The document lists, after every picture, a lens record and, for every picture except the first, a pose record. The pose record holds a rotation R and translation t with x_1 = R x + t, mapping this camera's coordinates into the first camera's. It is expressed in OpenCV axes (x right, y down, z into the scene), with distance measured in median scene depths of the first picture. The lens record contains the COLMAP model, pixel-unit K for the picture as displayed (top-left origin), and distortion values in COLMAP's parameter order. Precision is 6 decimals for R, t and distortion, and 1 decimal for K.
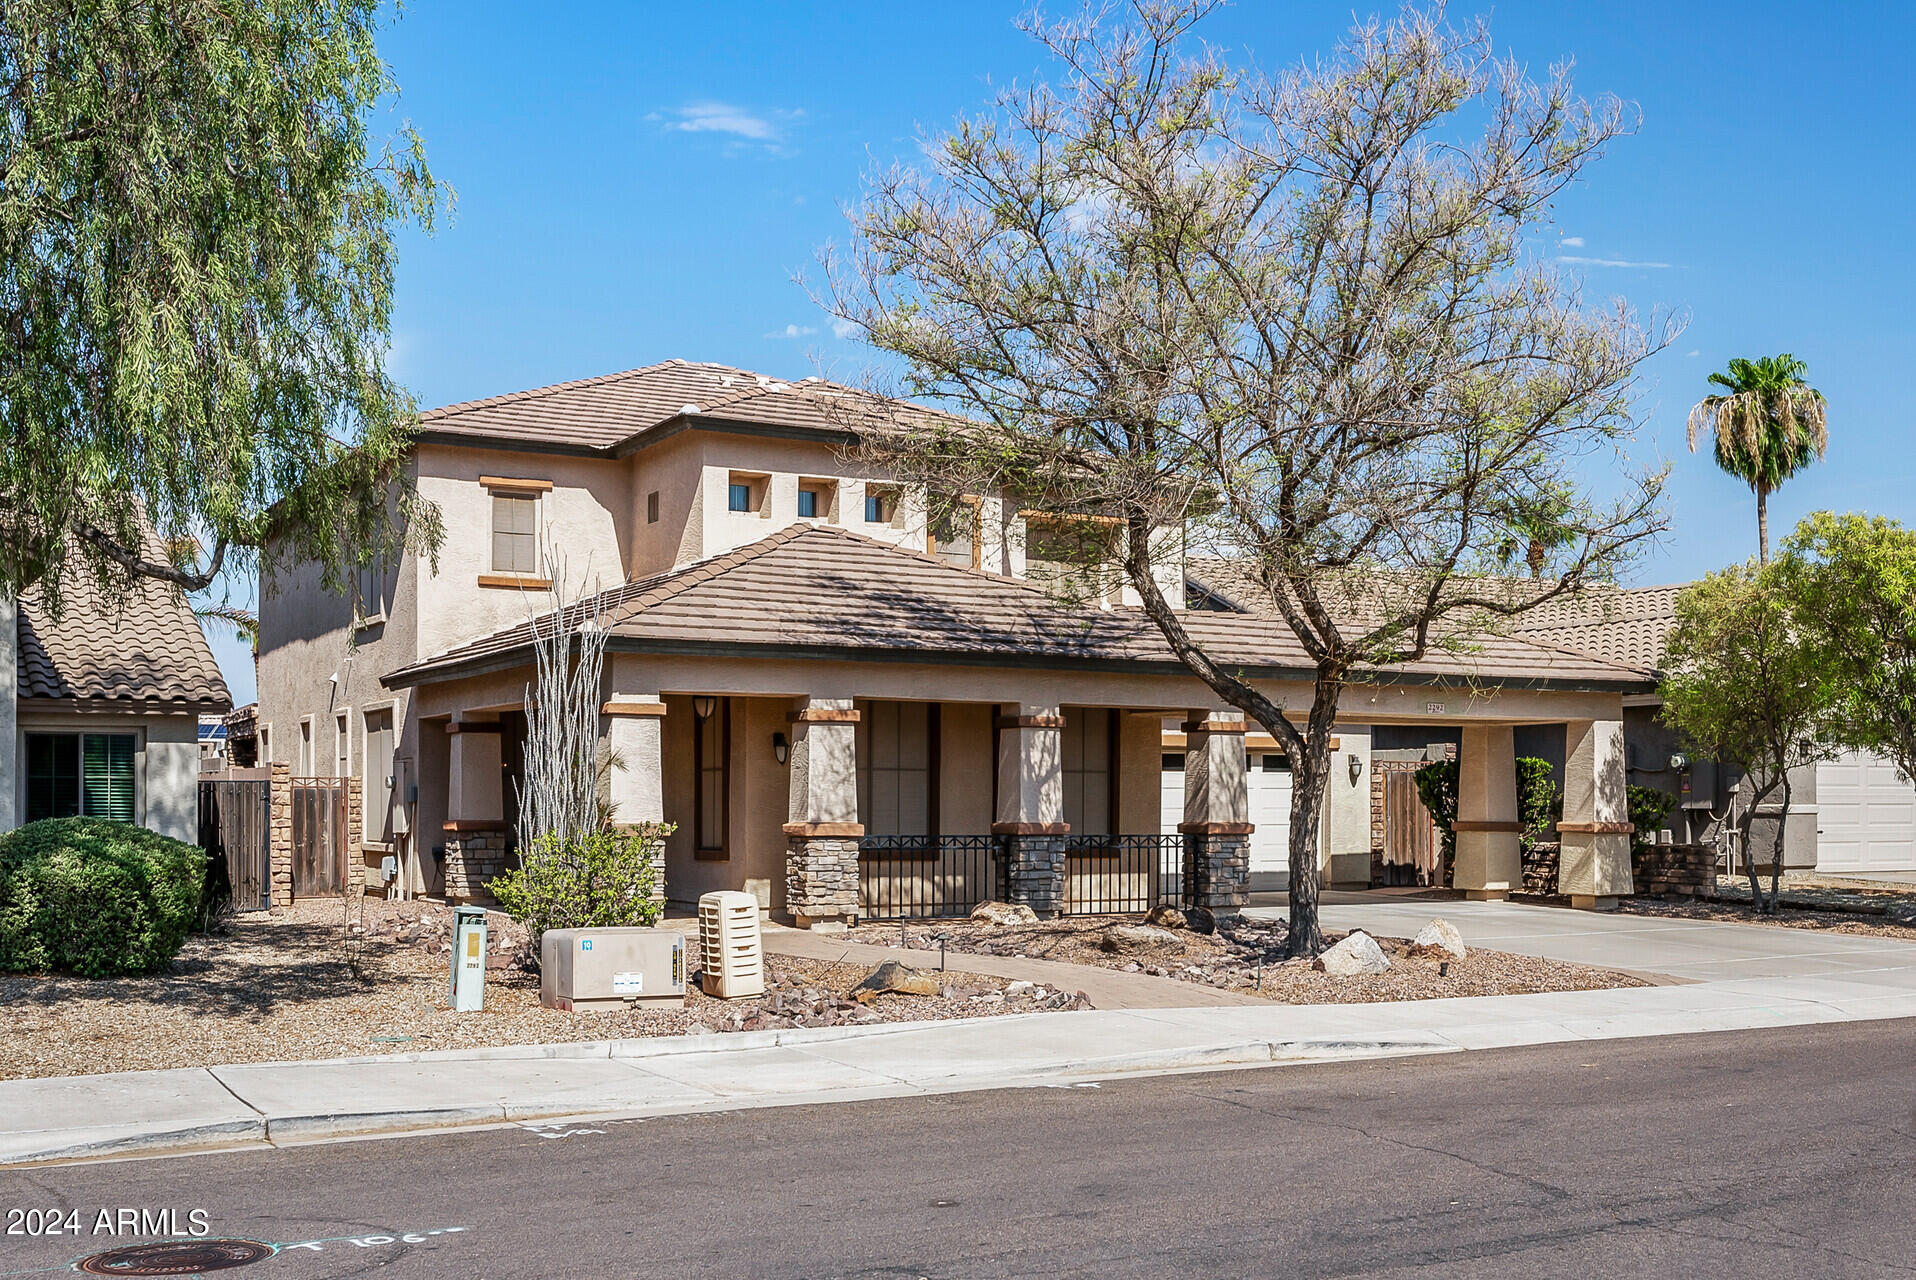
lens RADIAL K [[2455.1, 0, 958.0], [0, 2455.1, 640.0], [0, 0, 1]] dist [-0.007634, 0.013629]
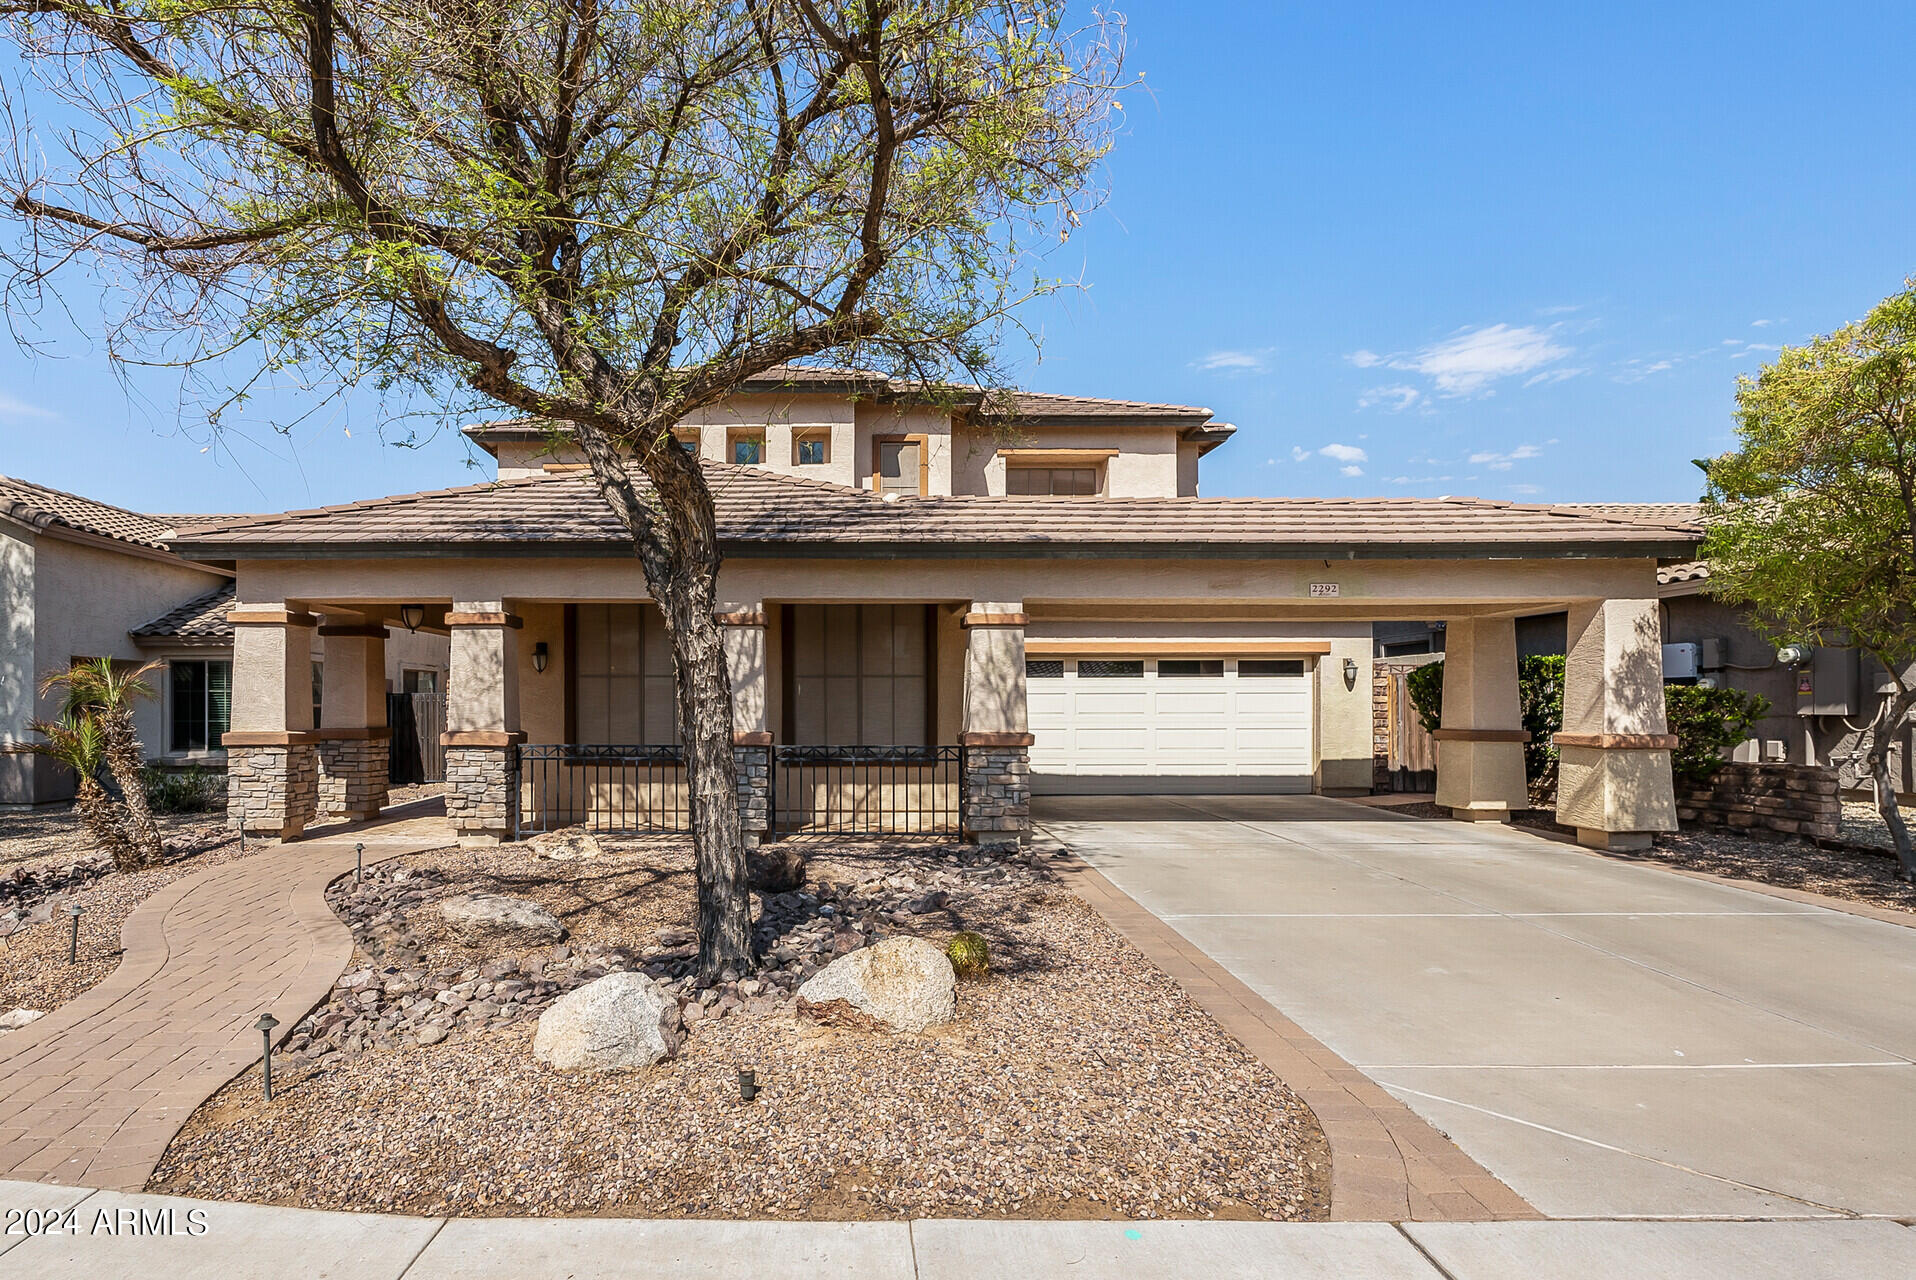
lens RADIAL K [[887.8, 0, 967.6], [0, 887.8, 651.8], [0, 0, 1]] dist [-0.000139, 0.000085]
pose [[0.844373, -0.033256, -0.534723, 0.240566], [0.037287, 0.999299, -0.003269, 0.042287], [0.534457, -0.017178, 0.845021, 0.662619]]
